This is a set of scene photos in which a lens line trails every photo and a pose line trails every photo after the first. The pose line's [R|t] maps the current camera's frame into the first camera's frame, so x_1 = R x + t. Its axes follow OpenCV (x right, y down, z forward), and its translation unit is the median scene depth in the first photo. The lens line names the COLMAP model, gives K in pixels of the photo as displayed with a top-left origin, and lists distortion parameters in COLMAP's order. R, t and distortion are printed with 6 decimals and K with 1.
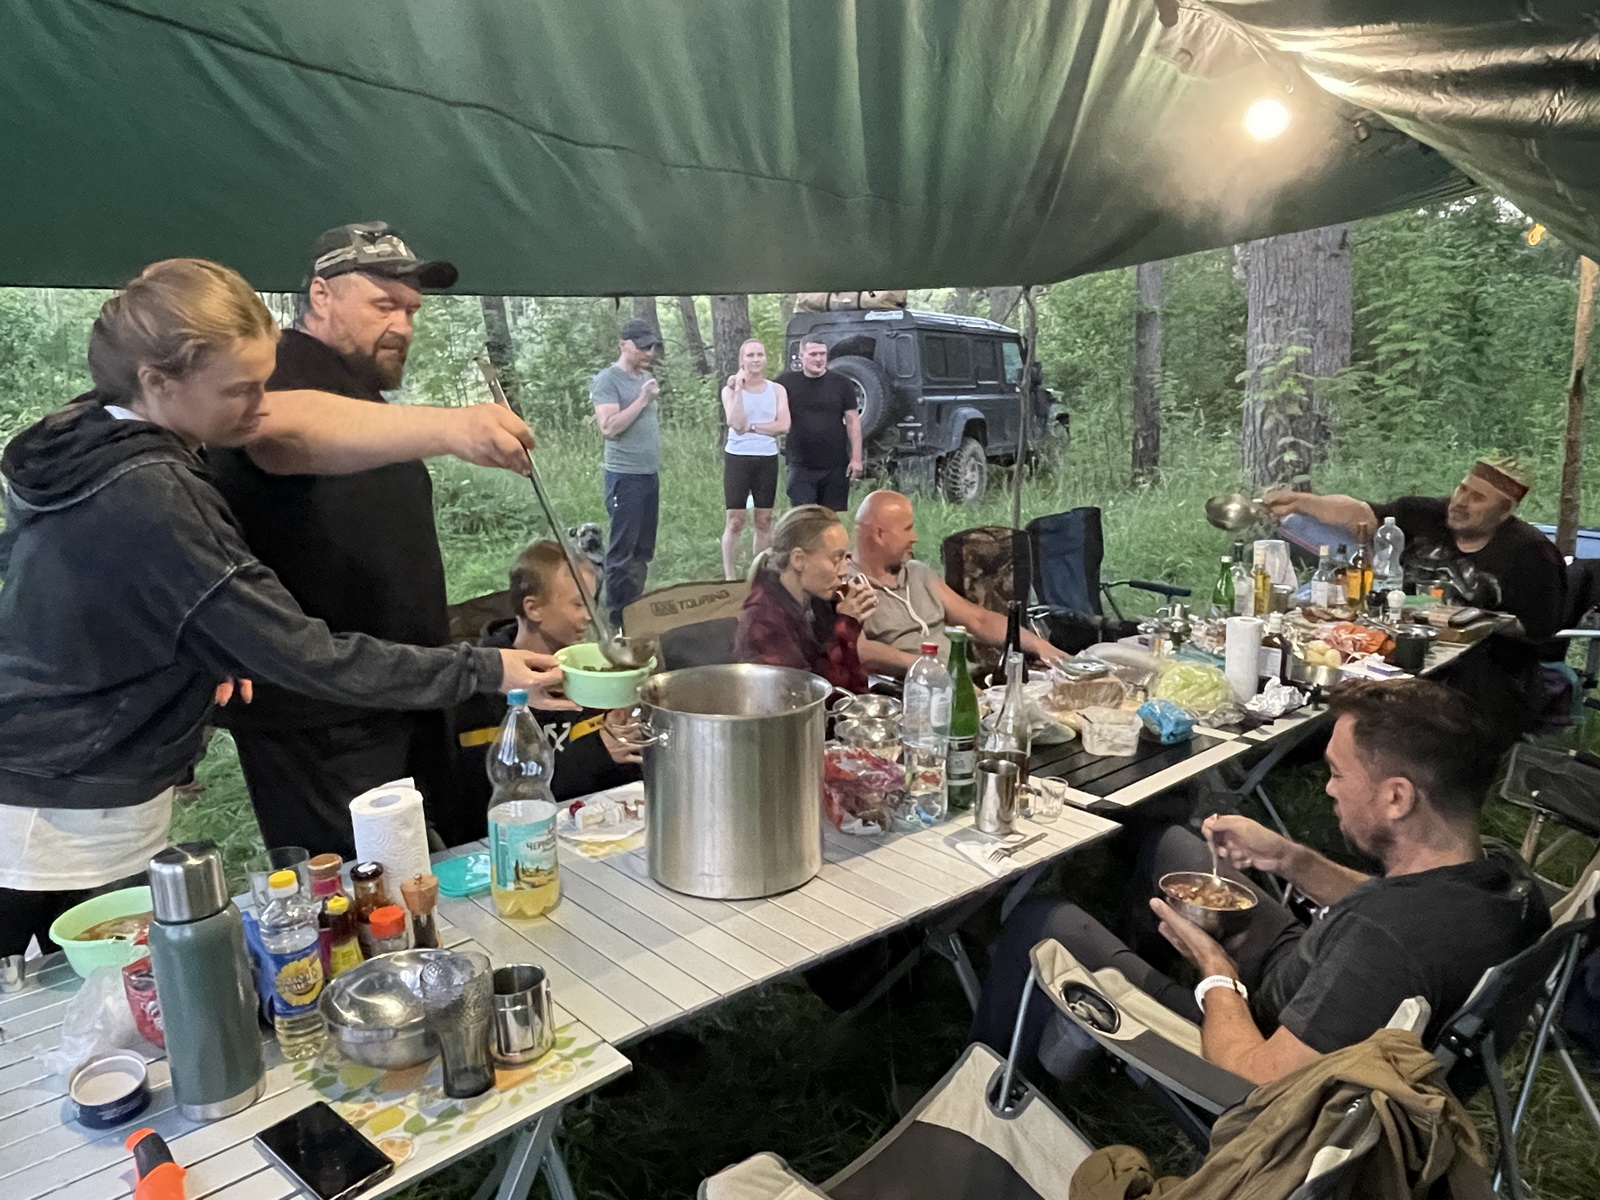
lens RADIAL K [[1125.4, 0, 801.2], [0, 1125.4, 600.6], [0, 0, 1]] dist [-0.002553, -0.000374]
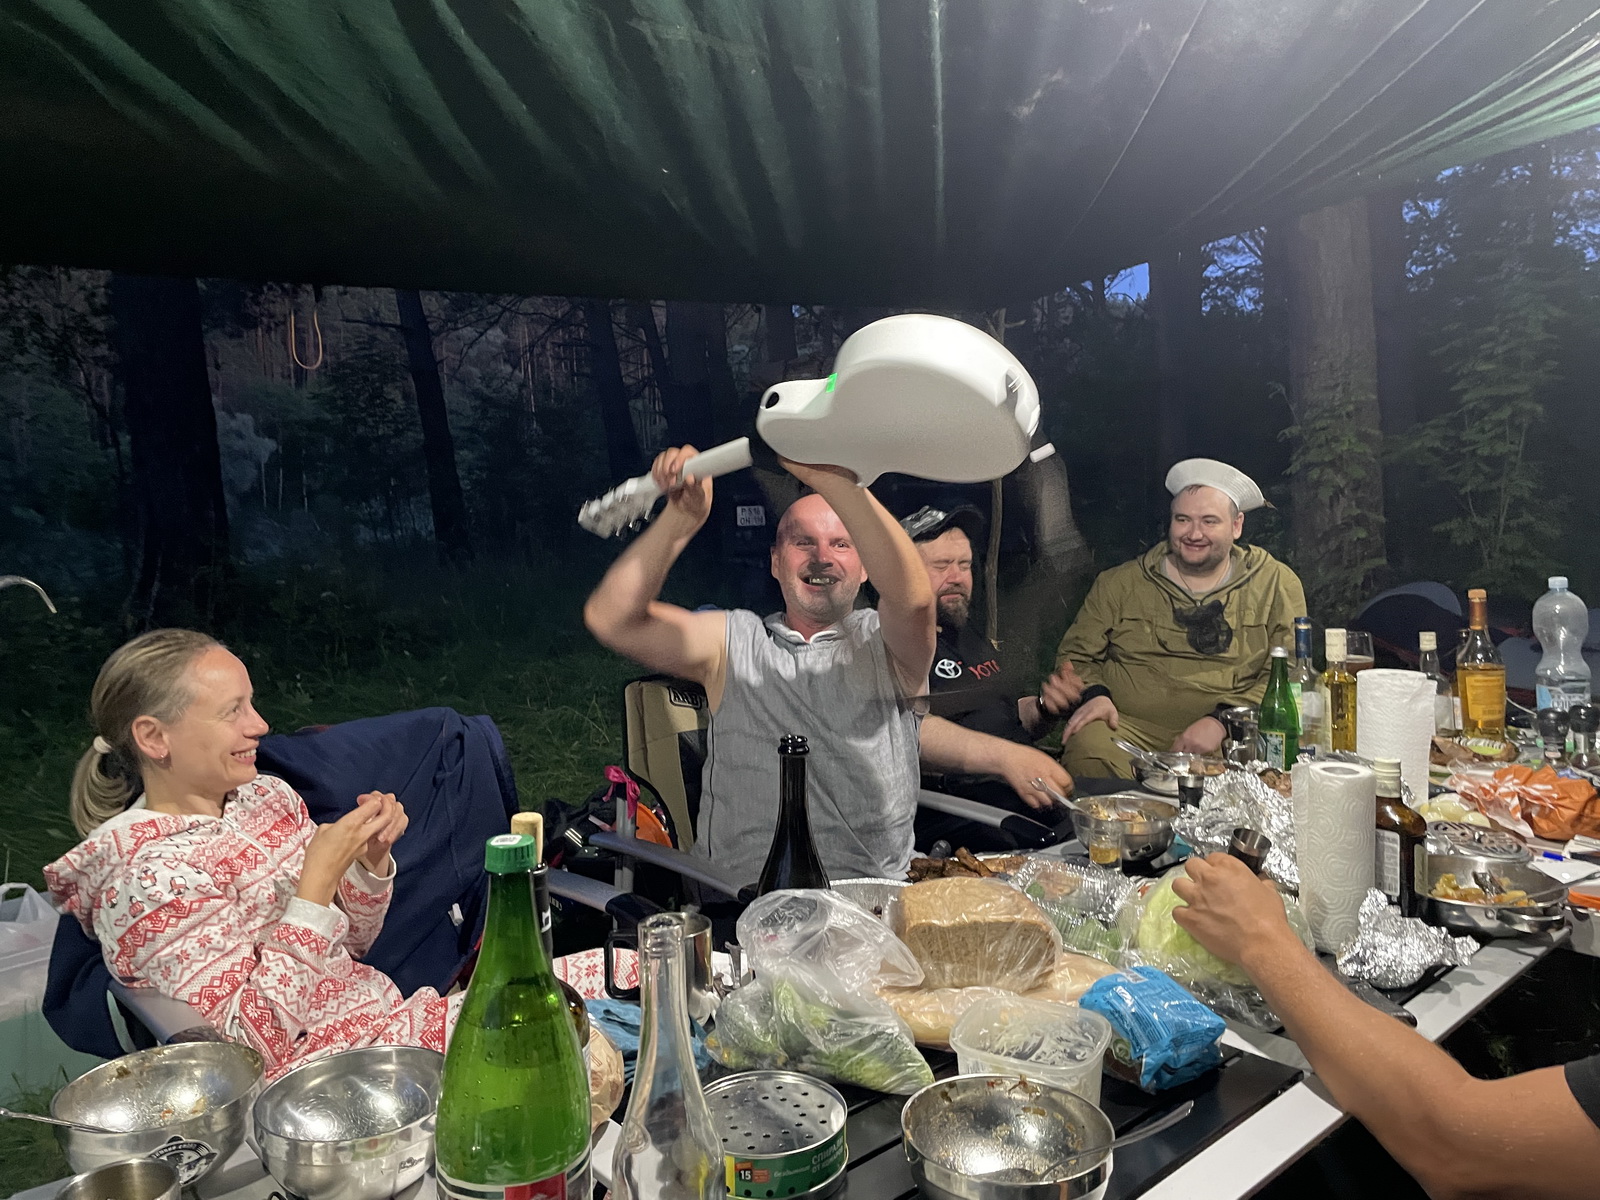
lens RADIAL K [[1220.8, 0, 798.9], [0, 1220.8, 600.5], [0, 0, 1]] dist [0.051908, -0.080556]
pose [[0.999724, -0.020816, -0.010936, 0.043202], [0.019470, 0.993591, -0.111348, 0.000276], [0.013183, 0.111104, 0.993721, 0.114014]]
